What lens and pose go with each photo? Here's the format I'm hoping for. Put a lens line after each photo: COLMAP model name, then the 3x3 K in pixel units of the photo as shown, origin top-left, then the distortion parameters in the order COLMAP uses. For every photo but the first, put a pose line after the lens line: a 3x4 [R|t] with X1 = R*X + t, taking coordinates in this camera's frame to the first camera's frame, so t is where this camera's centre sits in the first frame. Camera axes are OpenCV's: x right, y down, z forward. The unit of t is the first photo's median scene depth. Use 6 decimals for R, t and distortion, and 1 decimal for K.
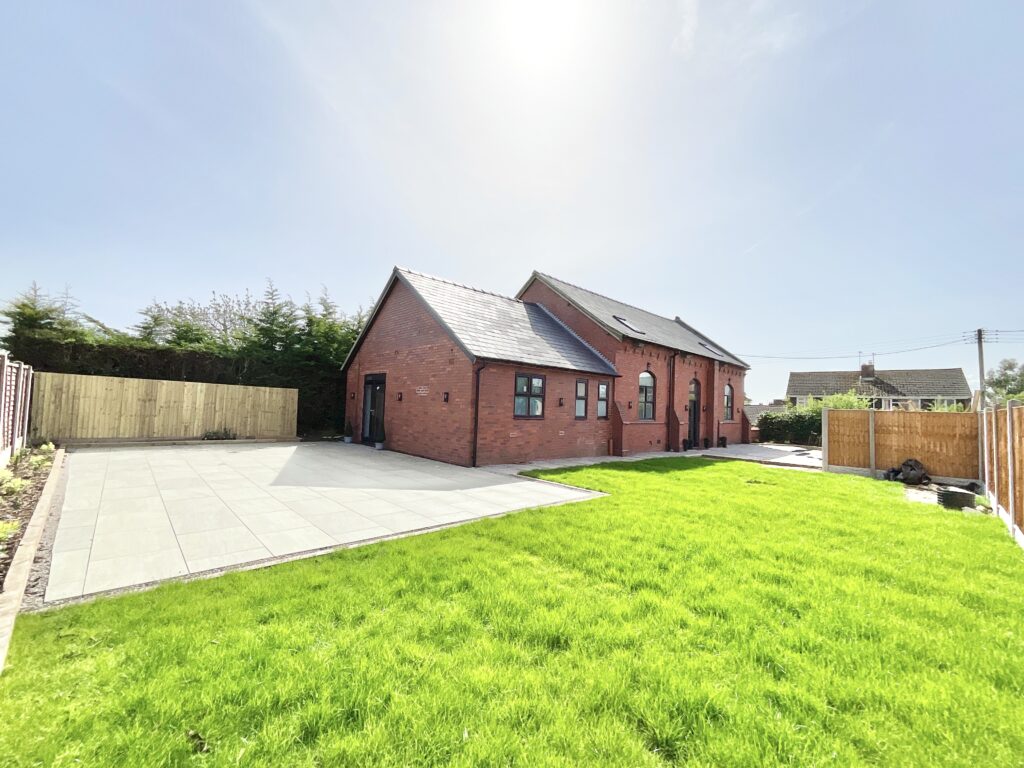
lens RADIAL K [[433.3, 0, 508.6], [0, 433.3, 383.0], [0, 0, 1]] dist [-0.000303, 0.000137]
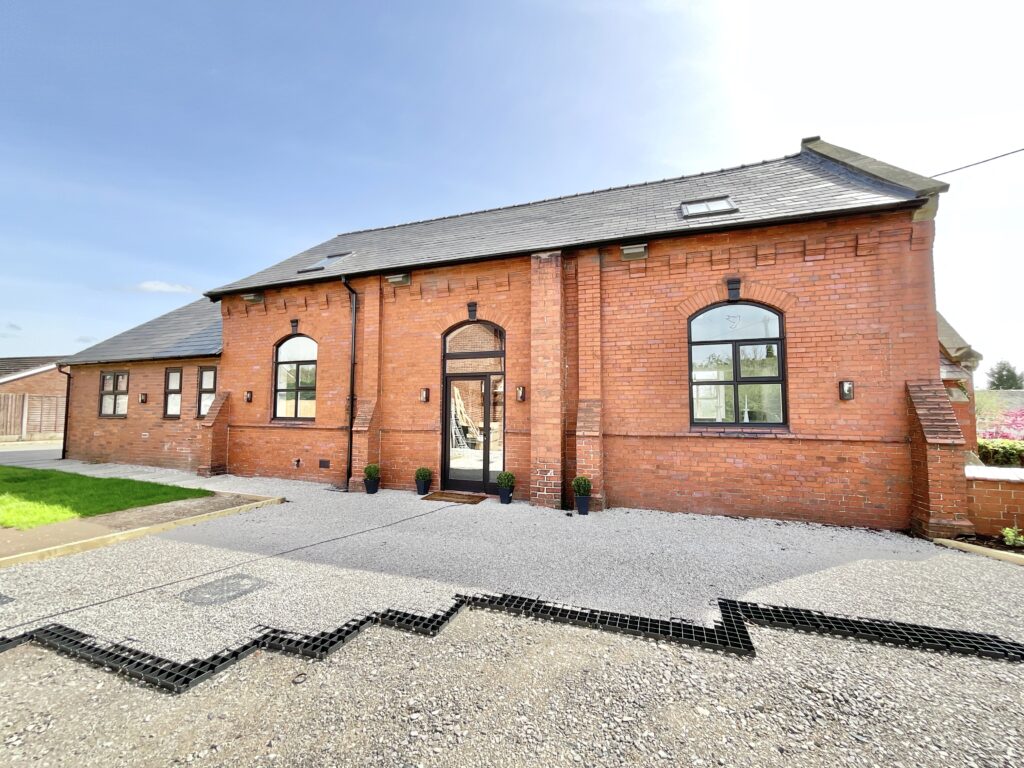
lens RADIAL K [[433.3, 0, 508.6], [0, 433.3, 383.0], [0, 0, 1]] dist [-0.000303, 0.000137]
pose [[0.440587, -0.092754, -0.892905, 1.213616], [0.054915, 0.995570, -0.076322, 0.119395], [0.896029, -0.015408, 0.443729, 1.277918]]
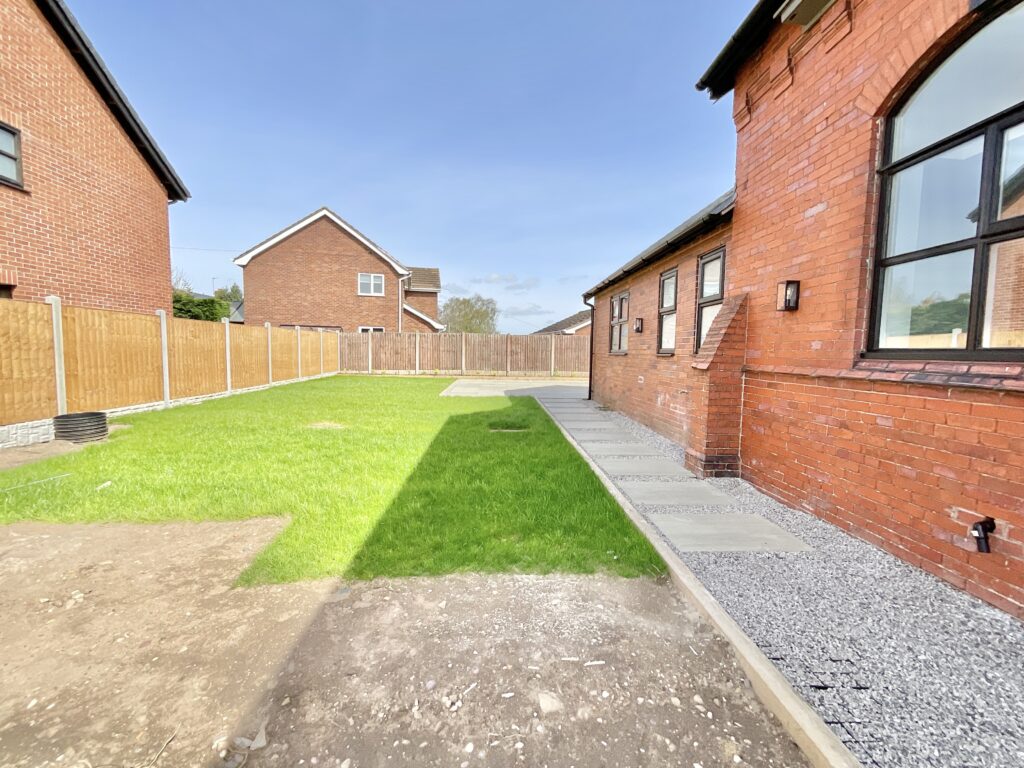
lens RADIAL K [[415.3, 0, 512.0], [0, 415.3, 384.0], [0, 0, 1]] dist [0.000317, 0.000079]
pose [[-0.645281, 0.012205, -0.763848, 0.670975], [-0.000752, 0.999862, 0.016612, 0.114079], [0.763945, 0.011294, -0.645183, 1.244080]]
